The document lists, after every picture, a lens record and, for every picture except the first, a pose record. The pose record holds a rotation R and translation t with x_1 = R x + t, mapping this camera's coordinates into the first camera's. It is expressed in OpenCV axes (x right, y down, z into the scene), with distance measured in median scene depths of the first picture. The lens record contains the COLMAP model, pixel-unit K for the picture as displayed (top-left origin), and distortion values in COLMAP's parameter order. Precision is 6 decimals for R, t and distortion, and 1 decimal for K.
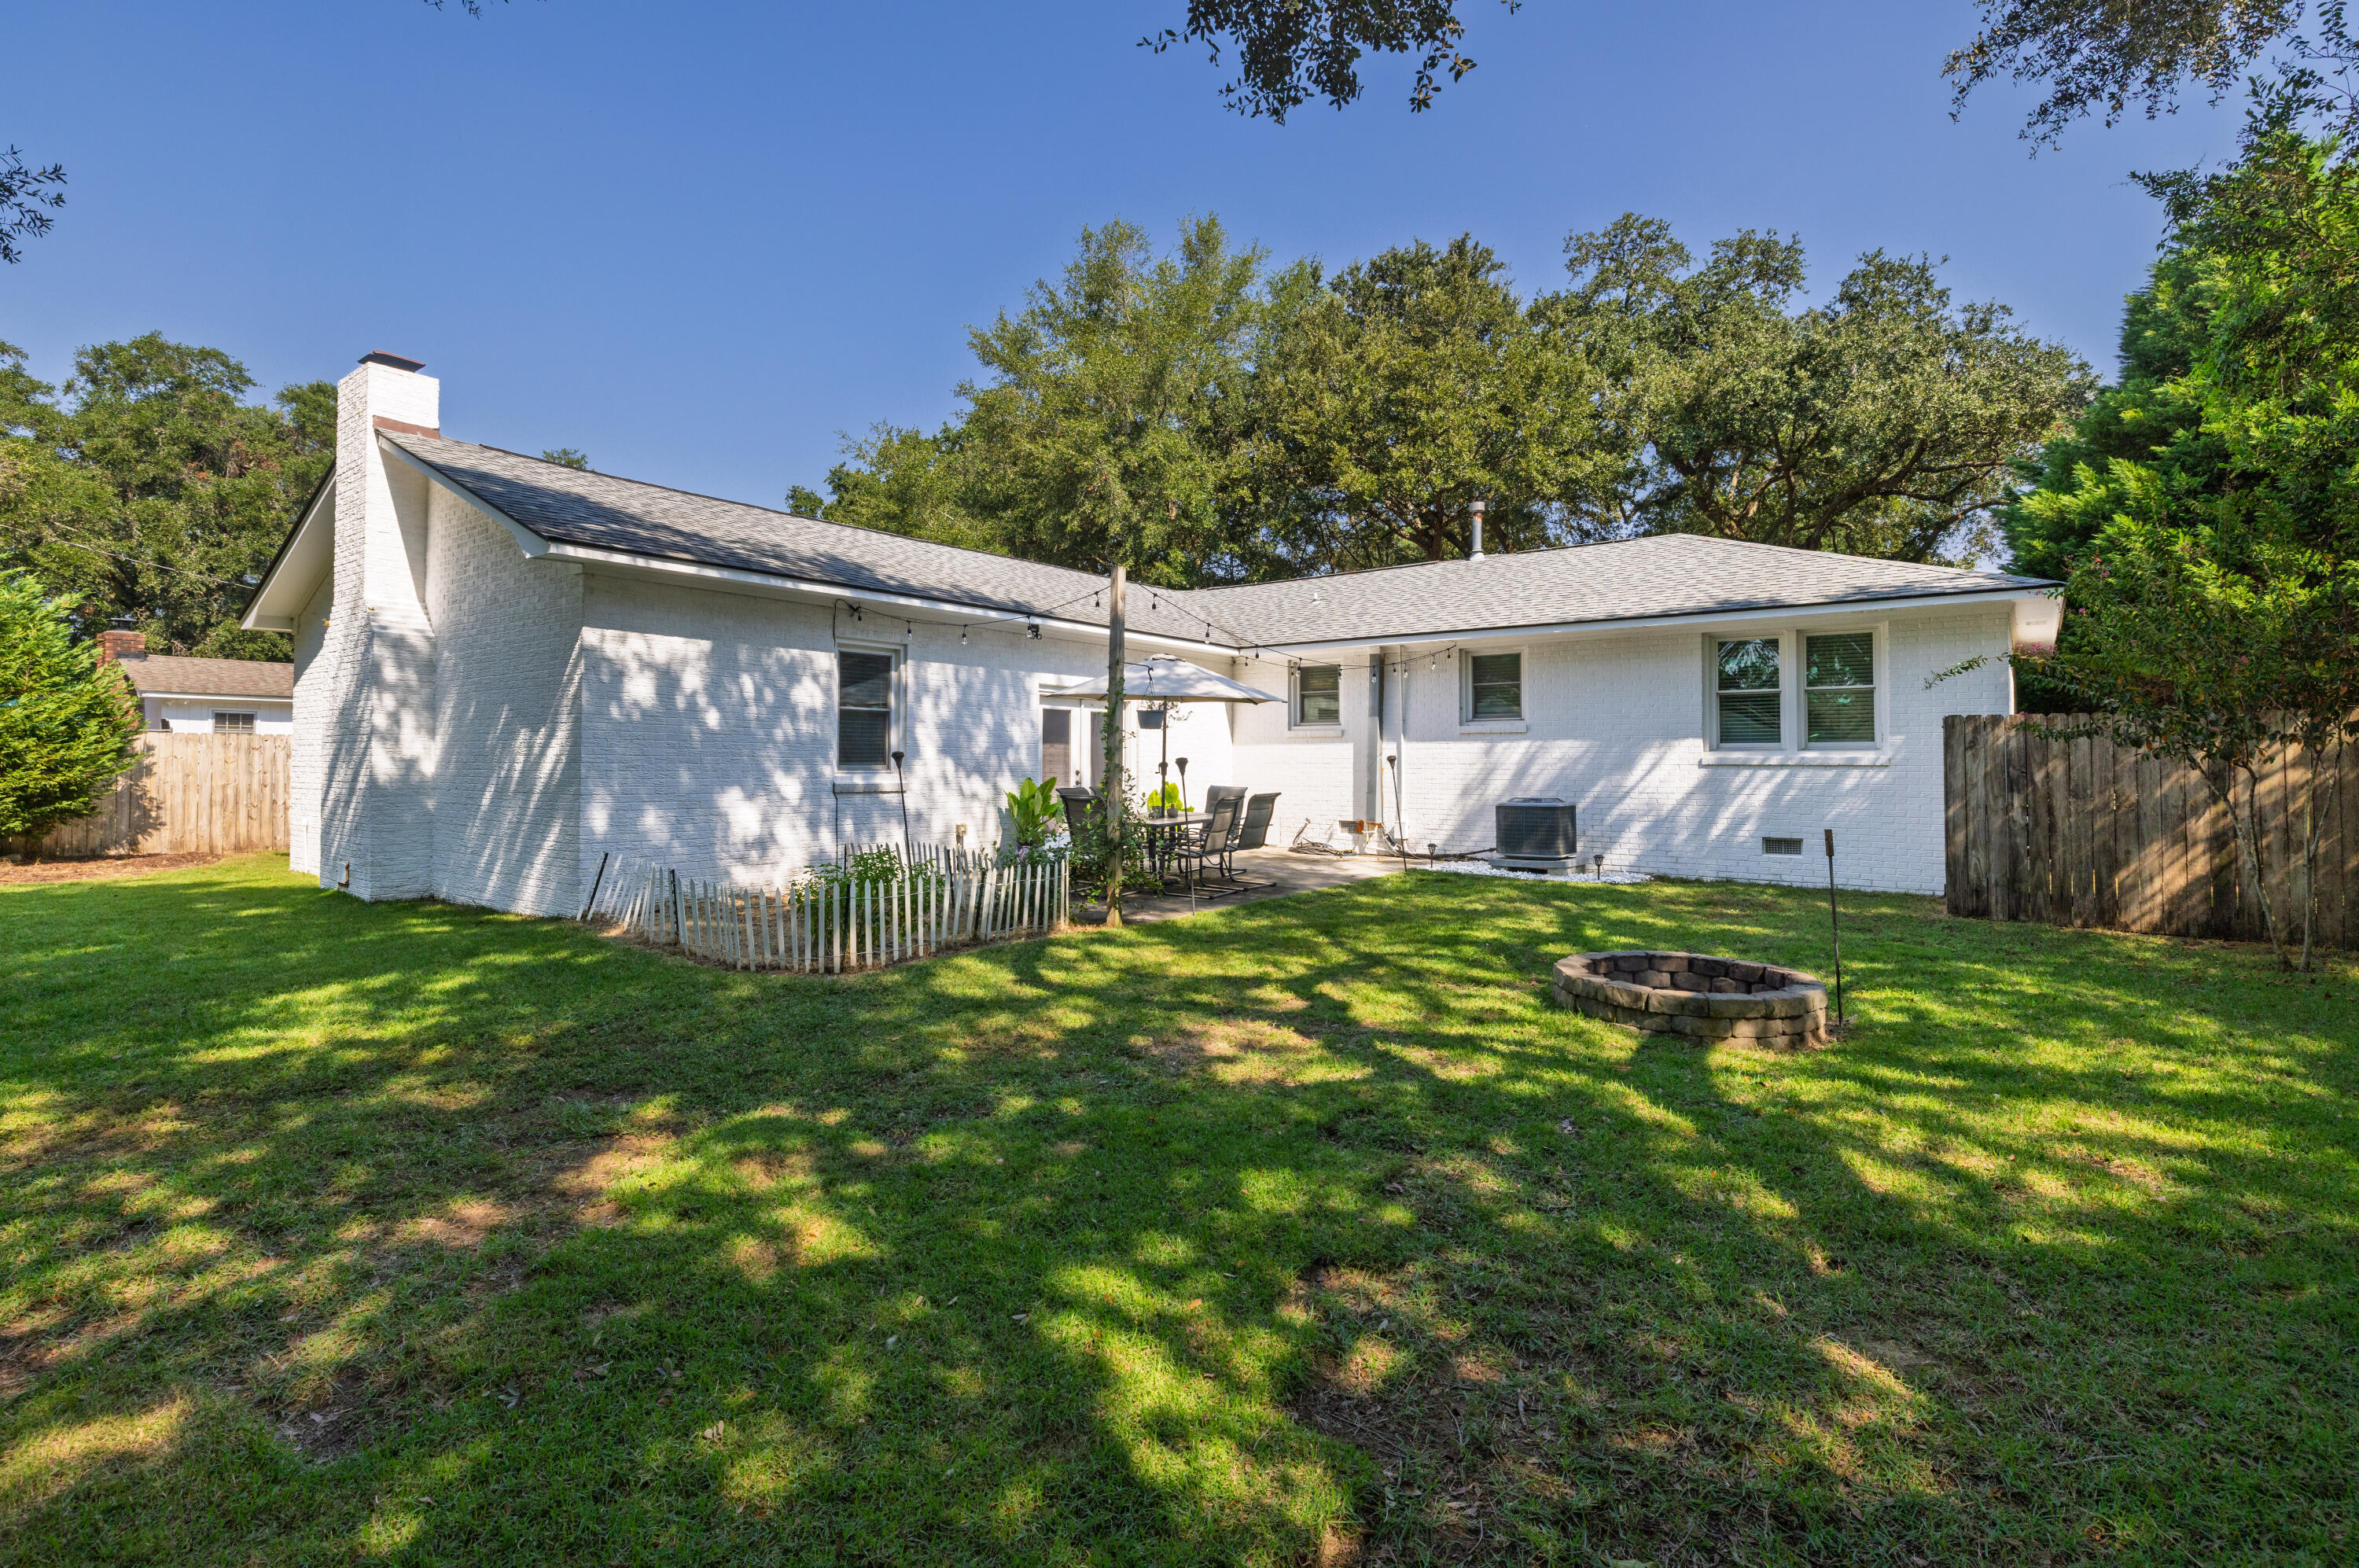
lens RADIAL K [[1022.8, 0, 1179.5], [0, 1022.8, 784.0], [0, 0, 1]] dist [0.010159, -0.000210]
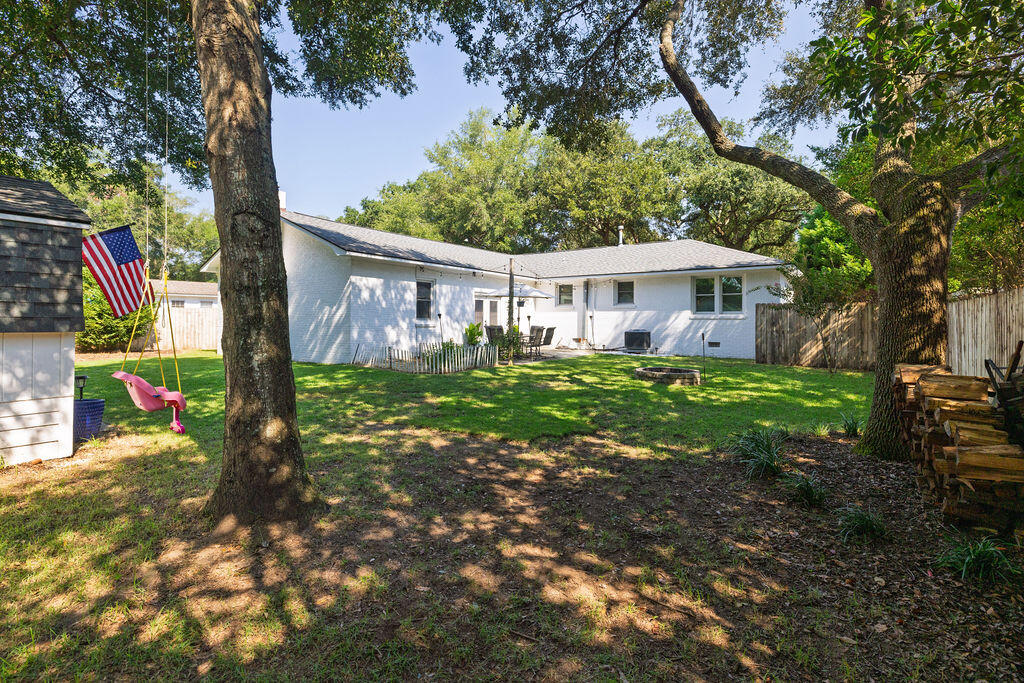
lens RADIAL K [[486.7, 0, 507.2], [0, 486.7, 357.2], [0, 0, 1]] dist [-0.001200, 0.000000]
pose [[0.998982, -0.002830, 0.045031, -0.109754], [0.000485, 0.998648, 0.051989, 0.020899], [-0.045117, -0.051914, 0.997632, -0.449741]]
